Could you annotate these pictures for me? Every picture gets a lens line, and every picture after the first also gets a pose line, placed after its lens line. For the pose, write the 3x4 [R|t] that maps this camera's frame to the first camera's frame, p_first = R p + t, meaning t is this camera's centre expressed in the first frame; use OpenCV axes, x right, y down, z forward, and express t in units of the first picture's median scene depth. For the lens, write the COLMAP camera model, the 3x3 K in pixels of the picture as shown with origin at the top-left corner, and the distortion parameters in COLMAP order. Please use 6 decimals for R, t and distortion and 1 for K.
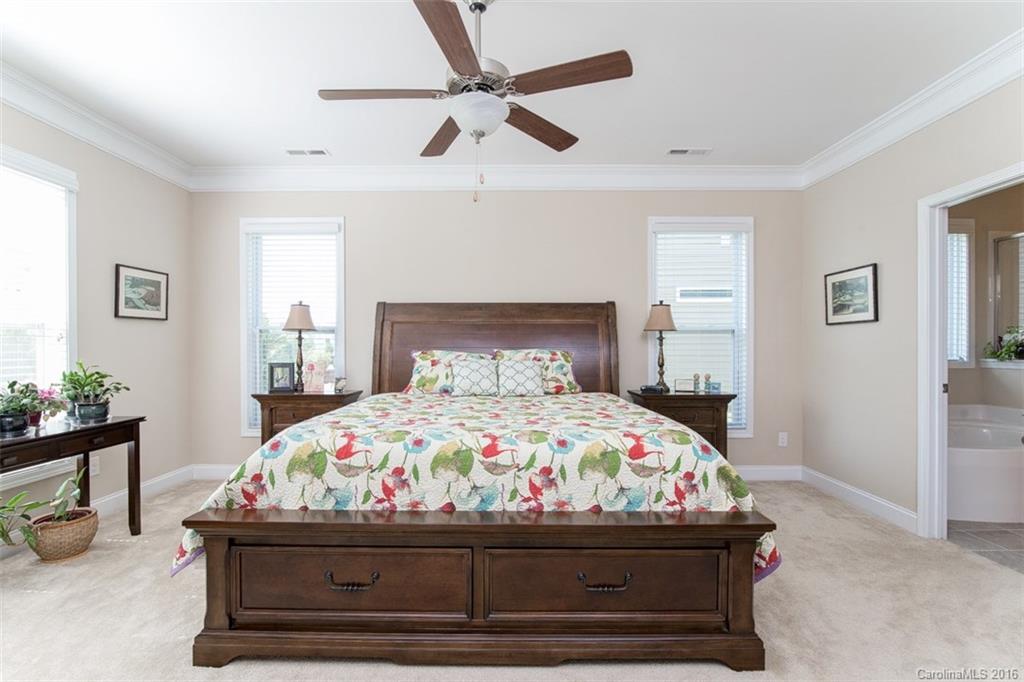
lens RADIAL K [[481.3, 0, 507.8], [0, 481.3, 344.4], [0, 0, 1]] dist [-0.010282, -0.001364]
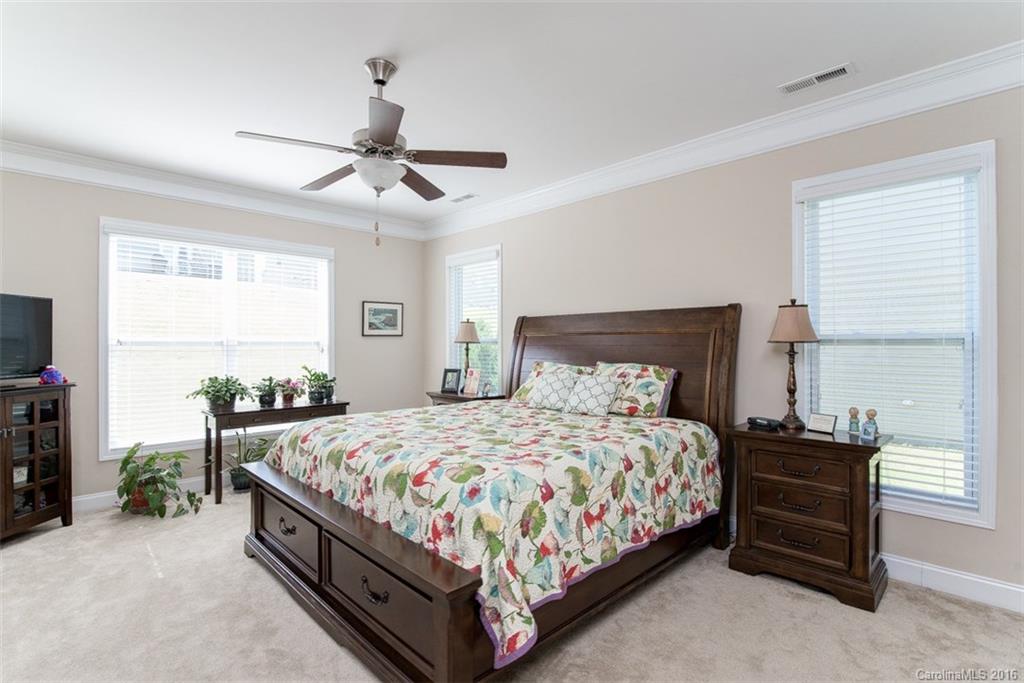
lens RADIAL K [[481.3, 0, 506.7], [0, 481.3, 345.2], [0, 0, 1]] dist [-0.010282, -0.001364]
pose [[0.708100, 0.000940, -0.706111, 0.526564], [-0.000178, 0.999999, 0.001153, -0.025024], [0.706112, -0.000691, 0.708100, 0.207529]]
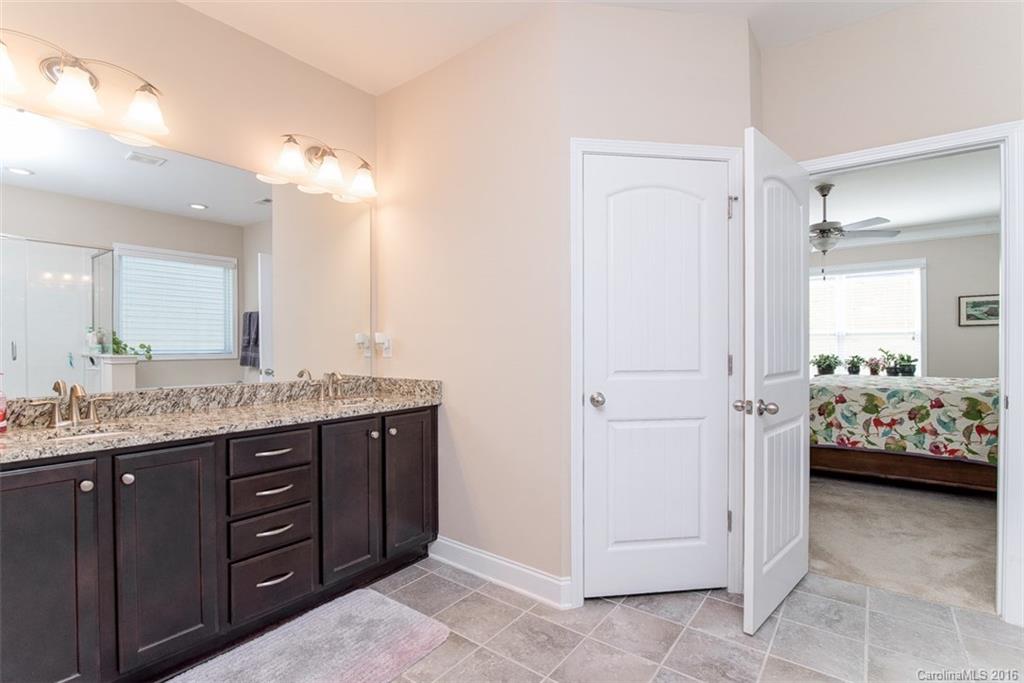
lens RADIAL K [[481.3, 0, 510.2], [0, 481.3, 346.0], [0, 0, 1]] dist [-0.010282, -0.001364]
pose [[-0.600718, 0.003019, -0.799455, 1.444735], [0.004446, 0.999990, 0.000436, 0.009413], [0.799448, -0.003292, -0.600726, 0.640983]]
